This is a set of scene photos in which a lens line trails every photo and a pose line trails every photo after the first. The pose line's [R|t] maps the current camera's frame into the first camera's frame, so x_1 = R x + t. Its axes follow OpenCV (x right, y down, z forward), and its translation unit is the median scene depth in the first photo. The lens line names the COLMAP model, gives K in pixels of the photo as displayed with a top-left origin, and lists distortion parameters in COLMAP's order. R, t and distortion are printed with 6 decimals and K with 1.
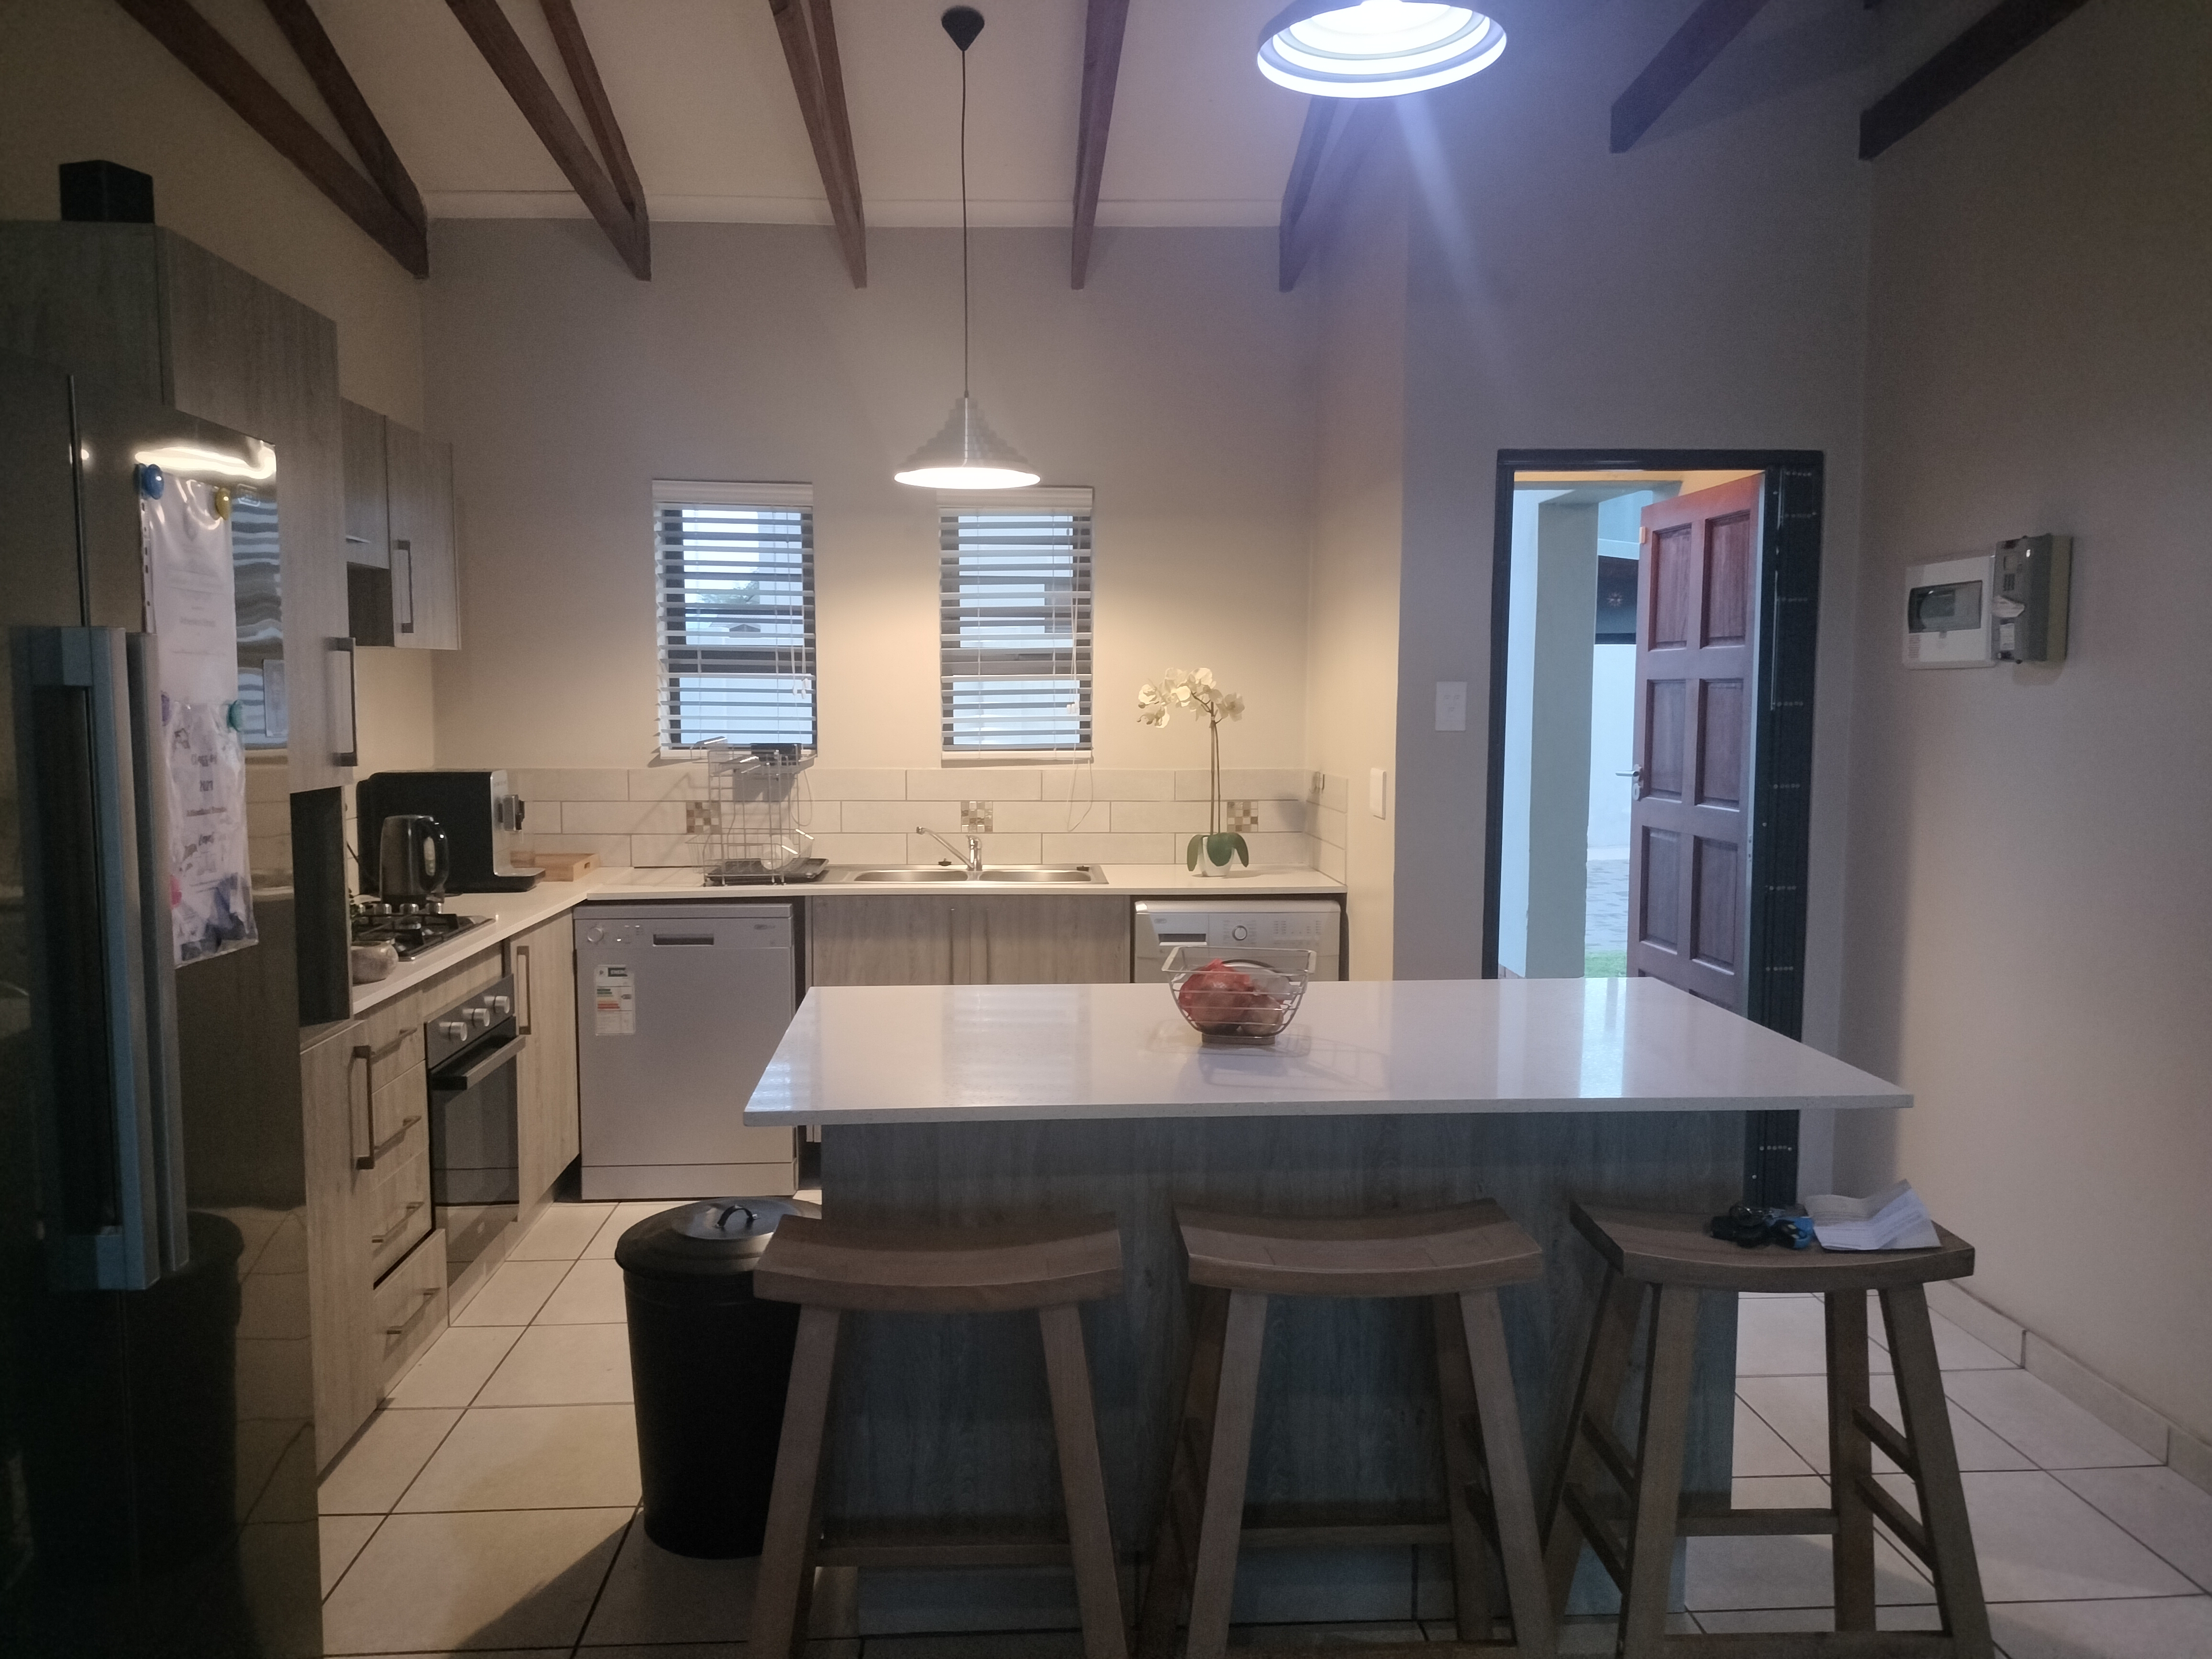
lens RADIAL K [[1671.7, 0, 1106.0], [0, 1671.7, 829.5], [0, 0, 1]] dist [0.114636, -0.128881]
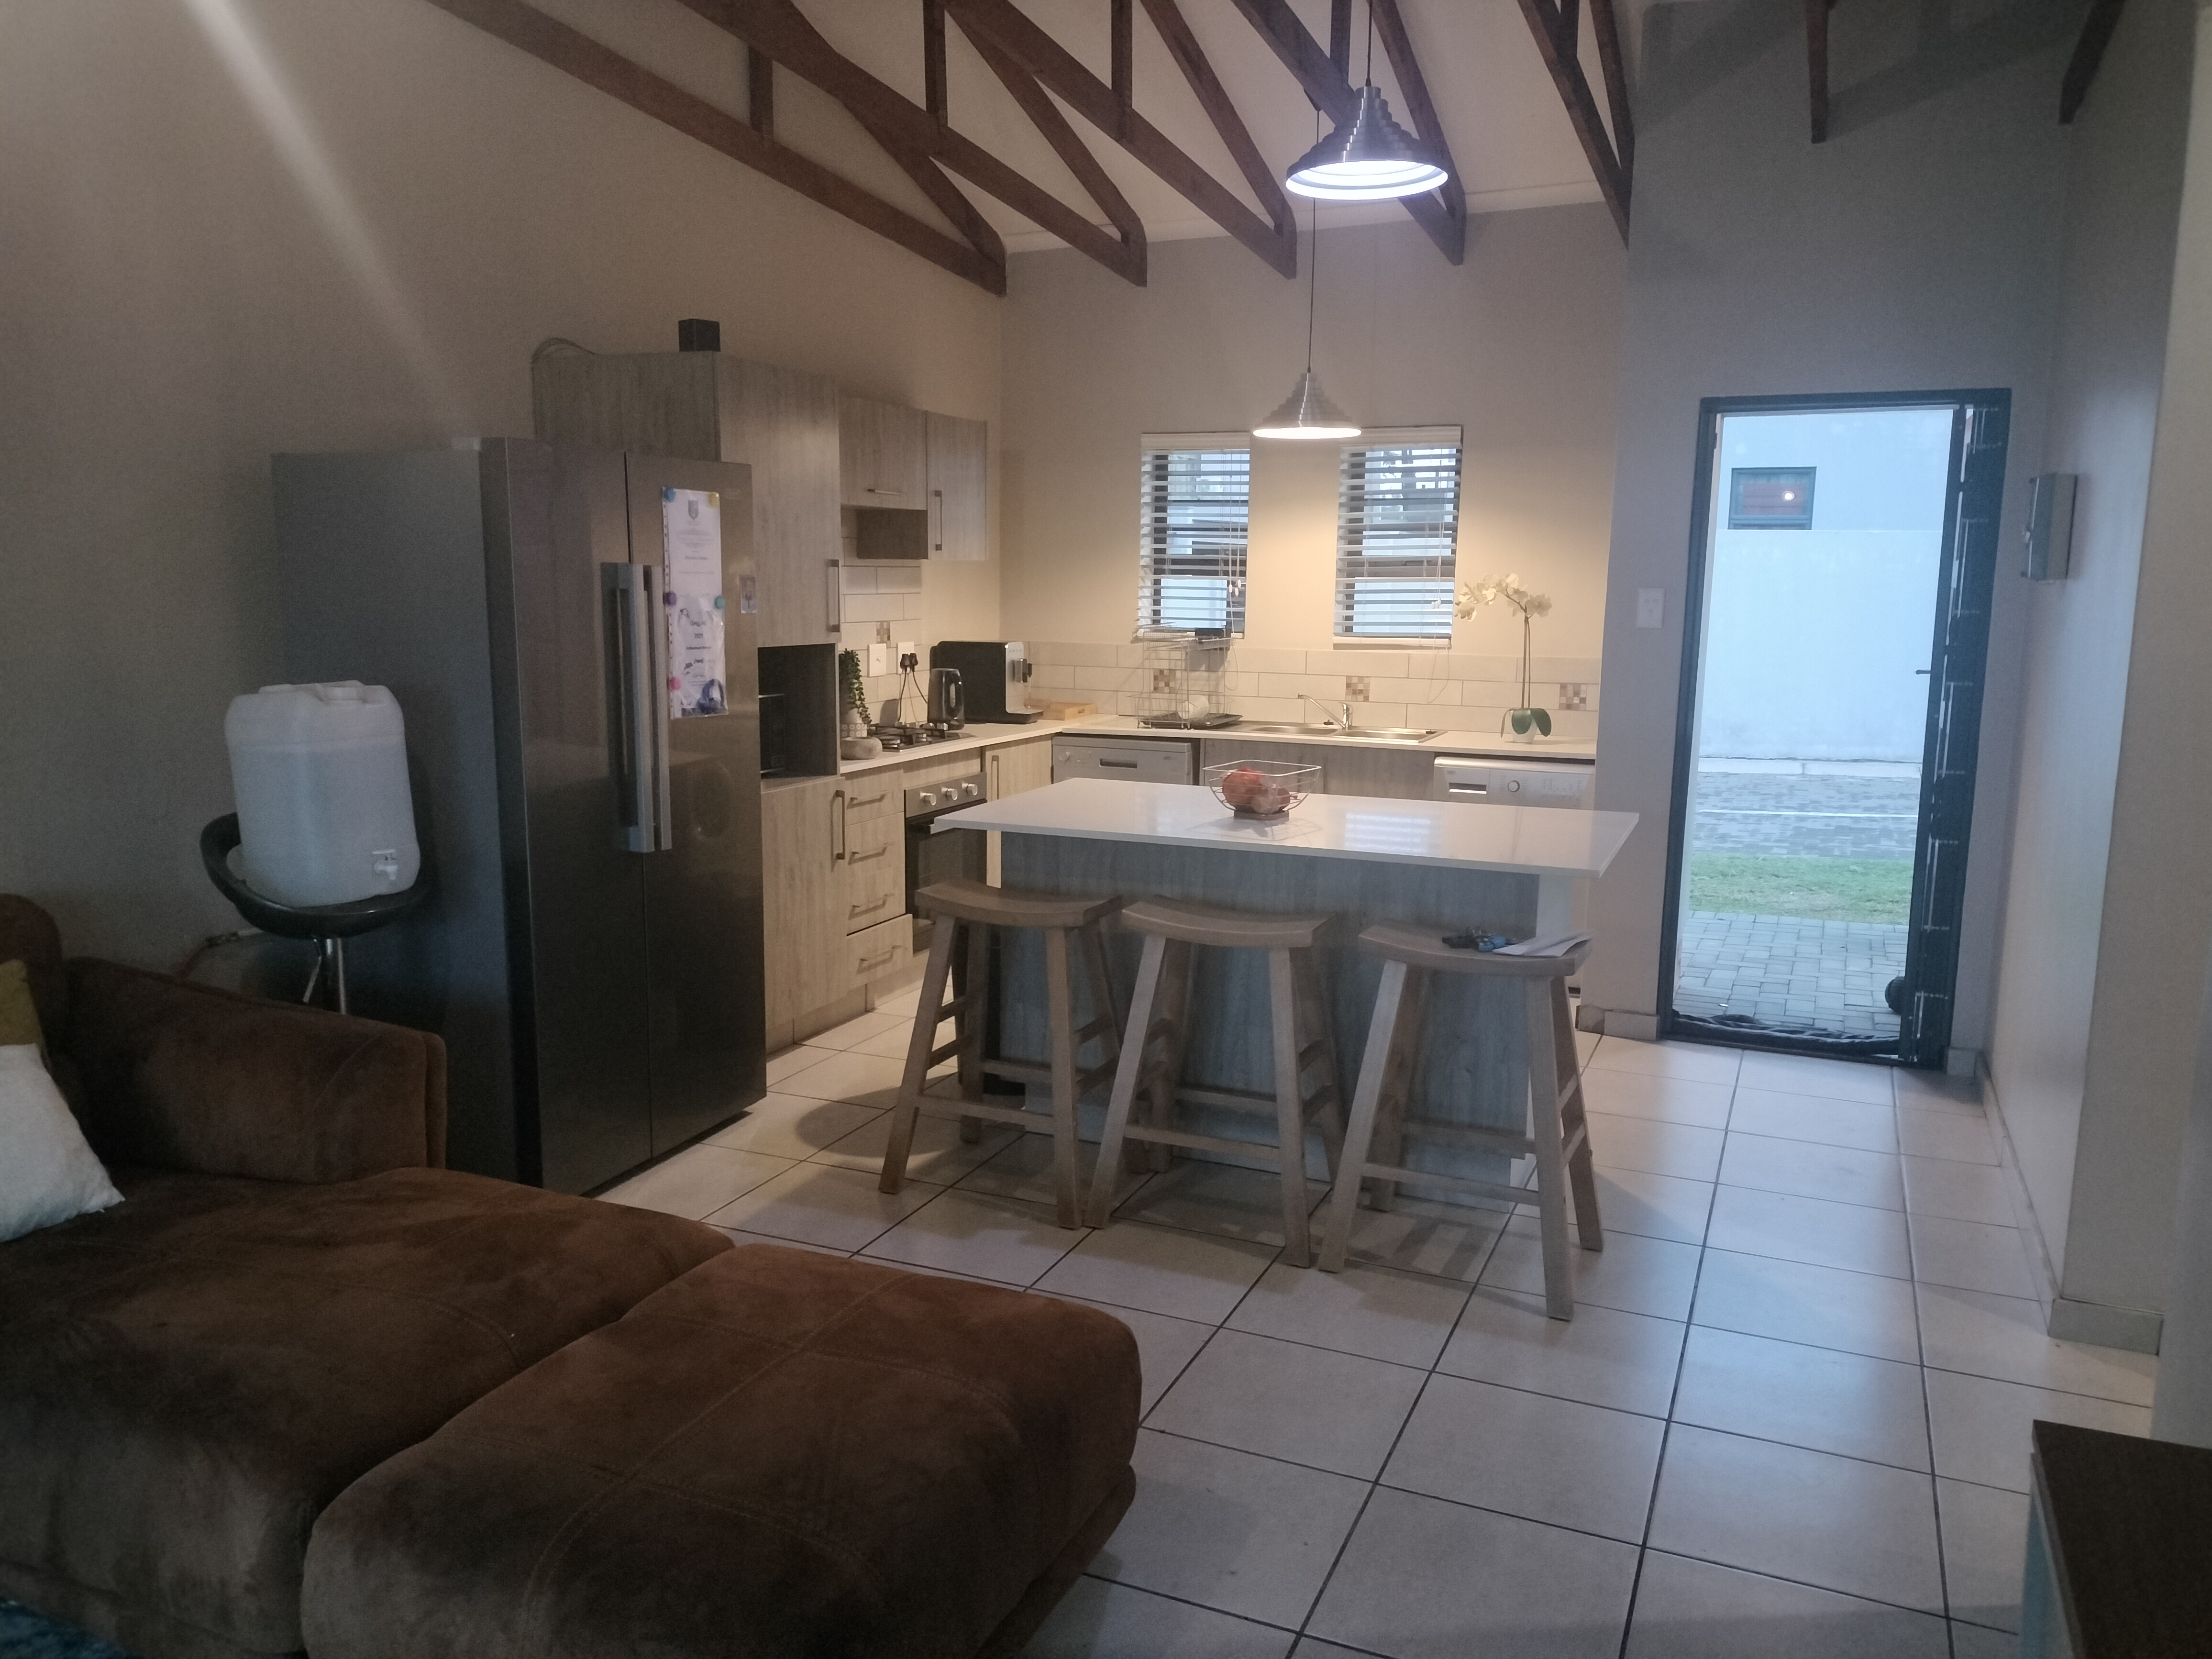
lens RADIAL K [[1671.7, 0, 1106.0], [0, 1671.7, 829.5], [0, 0, 1]] dist [0.114636, -0.128881]
pose [[0.890374, 0.078074, -0.448485, 0.347534], [-0.048734, 0.995869, 0.076613, 0.011309], [0.452614, -0.046358, 0.890501, -0.253945]]
